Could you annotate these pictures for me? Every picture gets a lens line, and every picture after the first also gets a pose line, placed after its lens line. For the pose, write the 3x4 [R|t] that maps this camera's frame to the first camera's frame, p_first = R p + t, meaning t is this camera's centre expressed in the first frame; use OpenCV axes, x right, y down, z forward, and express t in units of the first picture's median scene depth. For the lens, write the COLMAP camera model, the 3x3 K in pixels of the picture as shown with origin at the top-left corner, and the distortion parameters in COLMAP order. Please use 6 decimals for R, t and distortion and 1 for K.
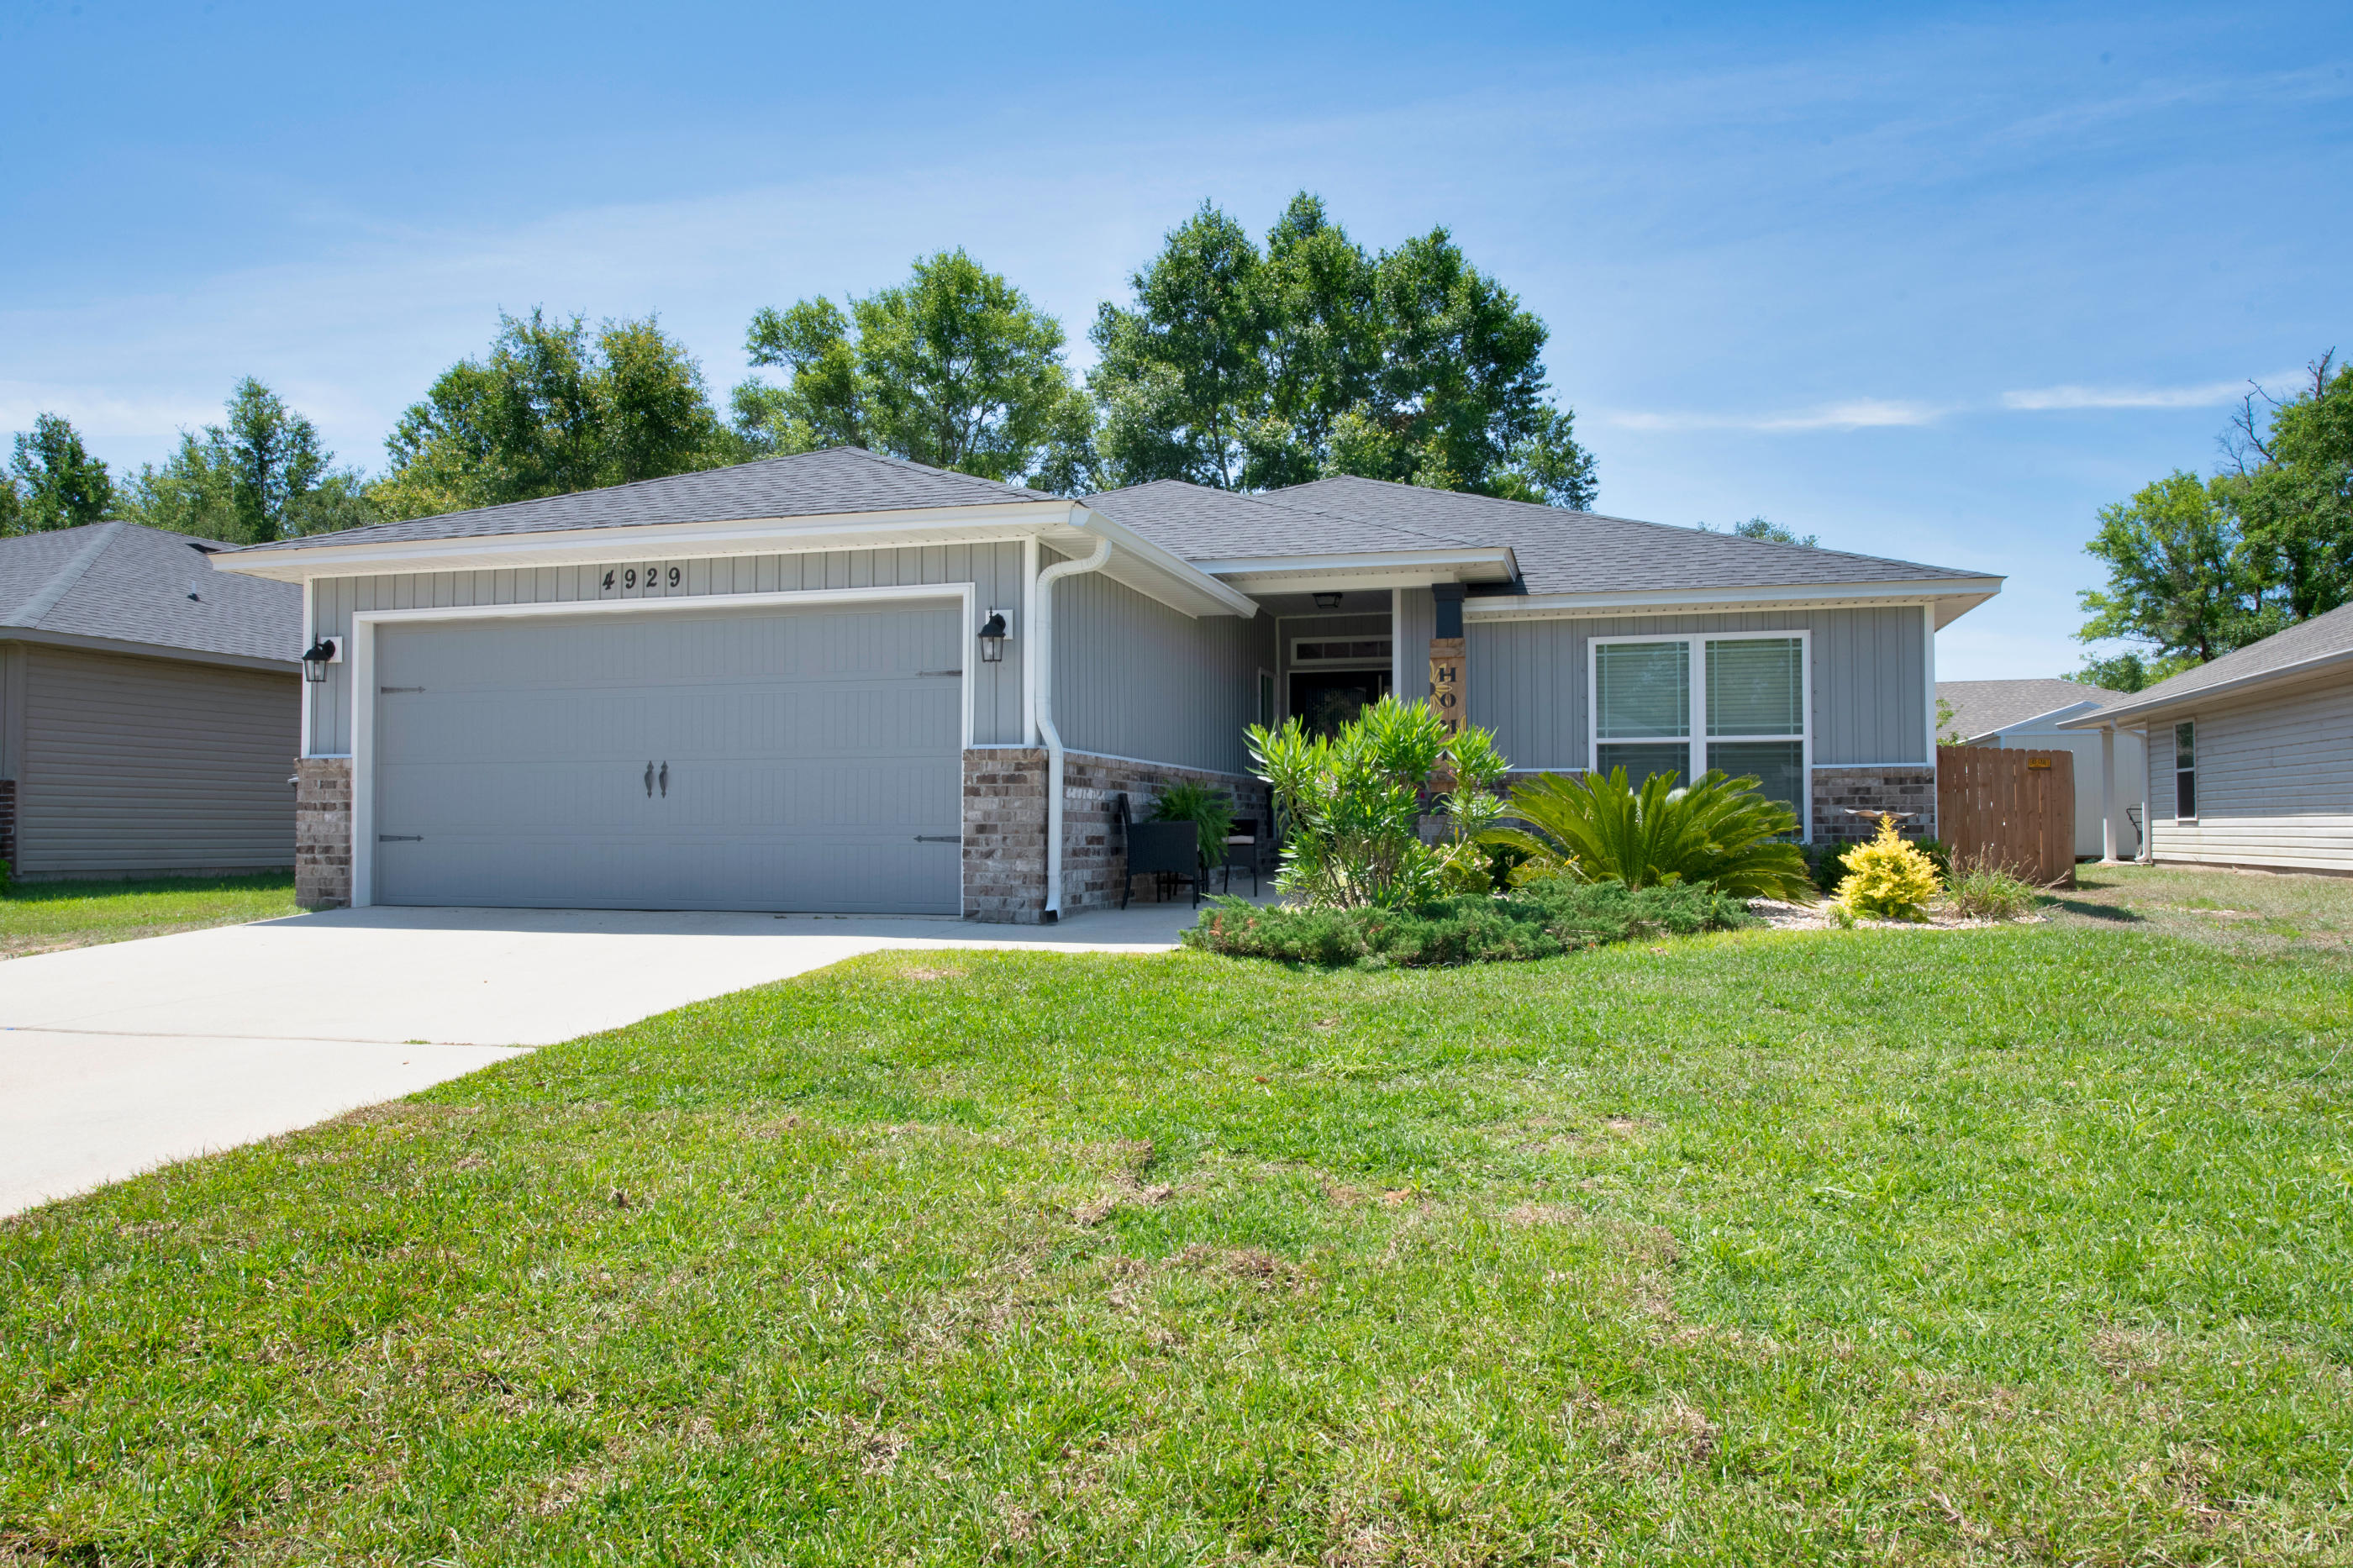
lens RADIAL K [[1456.6, 0, 1177.6], [0, 1456.6, 786.8], [0, 0, 1]] dist [0.015012, -0.001342]
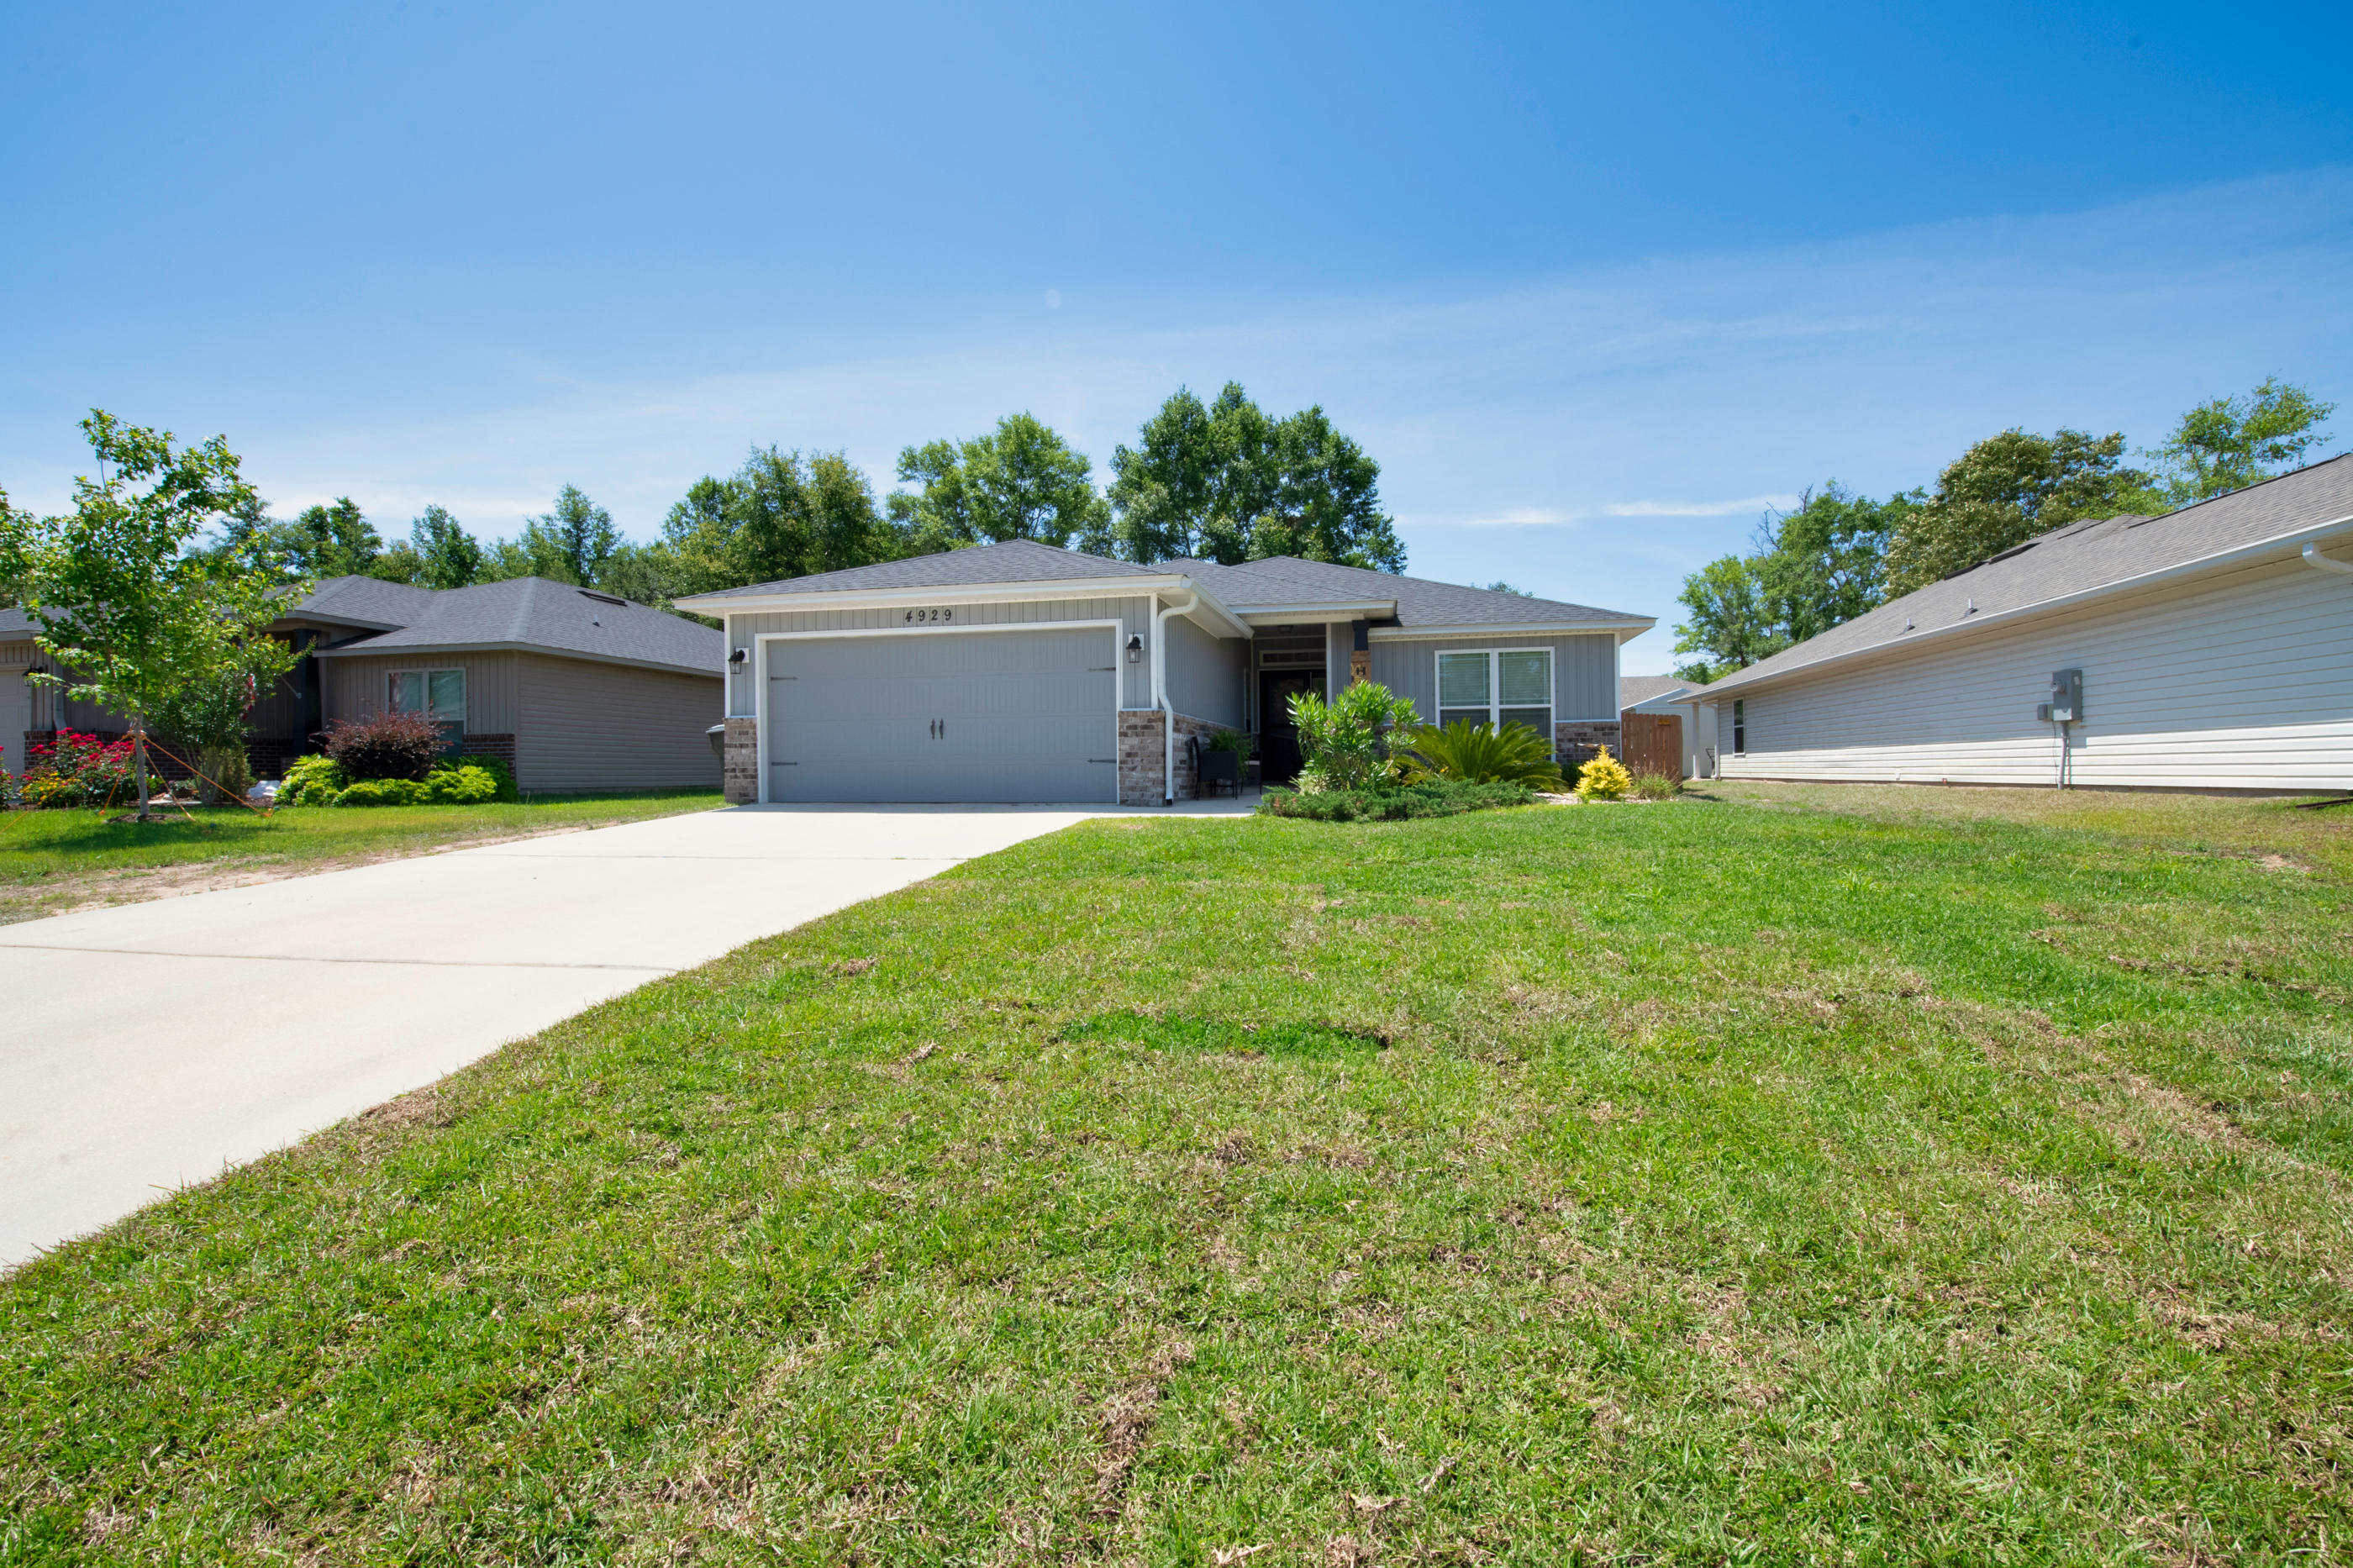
lens RADIAL K [[946.0, 0, 1171.1], [0, 946.0, 771.5], [0, 0, 1]] dist [0.006165, -0.004869]
pose [[0.996911, -0.007416, 0.078194, -0.076910], [0.005483, 0.999675, 0.024909, 0.009129], [-0.078353, -0.024404, 0.996627, -0.080821]]
